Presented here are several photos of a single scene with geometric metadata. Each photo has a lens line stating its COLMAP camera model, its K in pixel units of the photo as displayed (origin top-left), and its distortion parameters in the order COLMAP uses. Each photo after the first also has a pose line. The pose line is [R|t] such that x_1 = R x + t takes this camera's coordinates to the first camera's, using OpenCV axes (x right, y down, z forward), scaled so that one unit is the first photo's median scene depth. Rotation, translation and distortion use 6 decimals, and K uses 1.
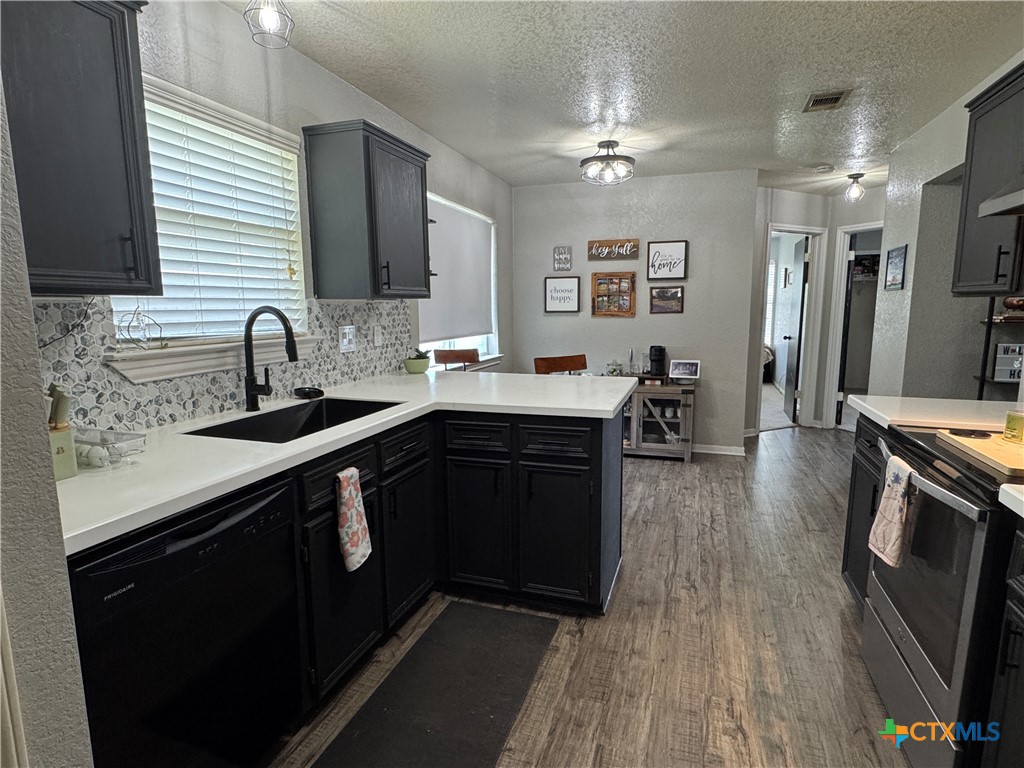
lens RADIAL K [[551.6, 0, 504.7], [0, 551.6, 385.0], [0, 0, 1]] dist [0.003024, -0.000543]
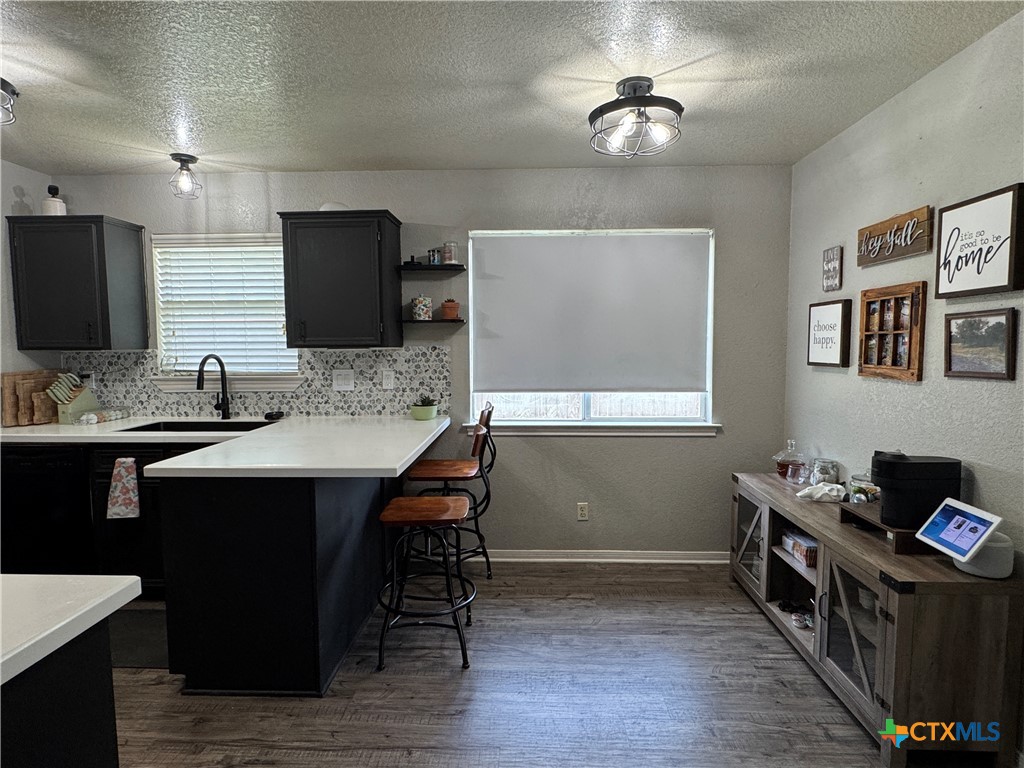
lens RADIAL K [[551.6, 0, 512.5], [0, 551.6, 382.9], [0, 0, 1]] dist [0.003024, -0.000543]
pose [[0.295548, 0.070613, -0.952715, 1.007708], [-0.133185, 0.990571, 0.032102, -0.169585], [0.945998, 0.117400, 0.302166, 1.007083]]
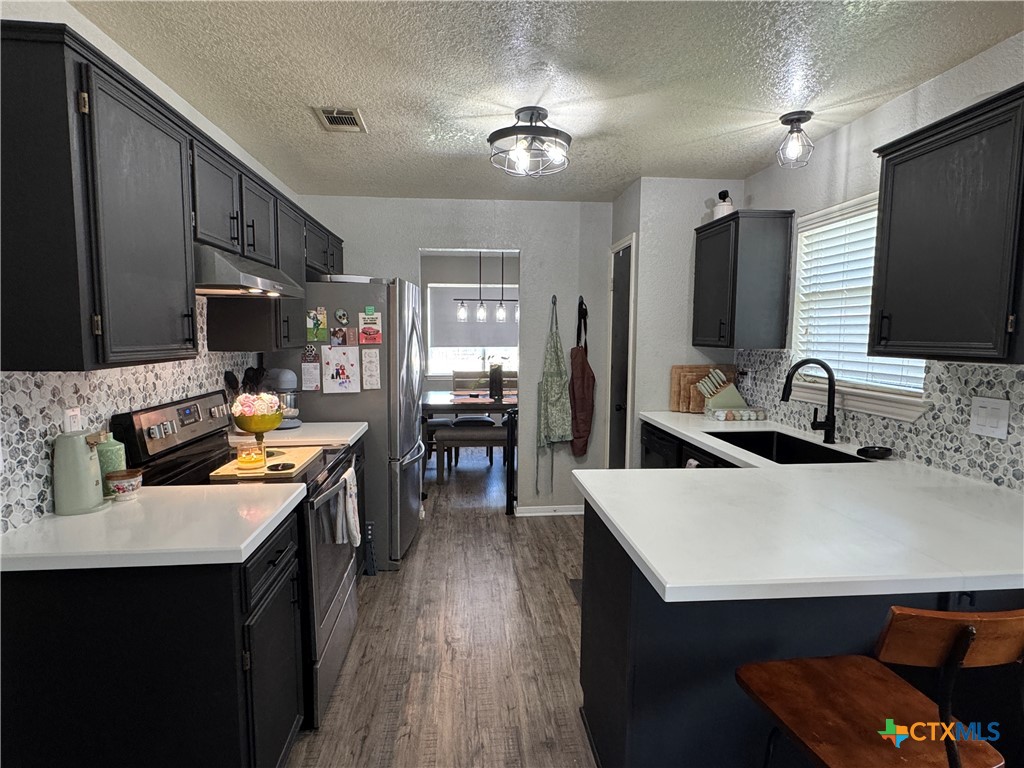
lens RADIAL K [[551.6, 0, 509.4], [0, 551.6, 384.0], [0, 0, 1]] dist [0.003024, -0.000543]
pose [[-0.911118, 0.034361, -0.410710, 0.536943], [-0.064626, 0.972281, 0.224708, -0.241975], [0.407046, 0.231278, -0.883642, 1.378619]]
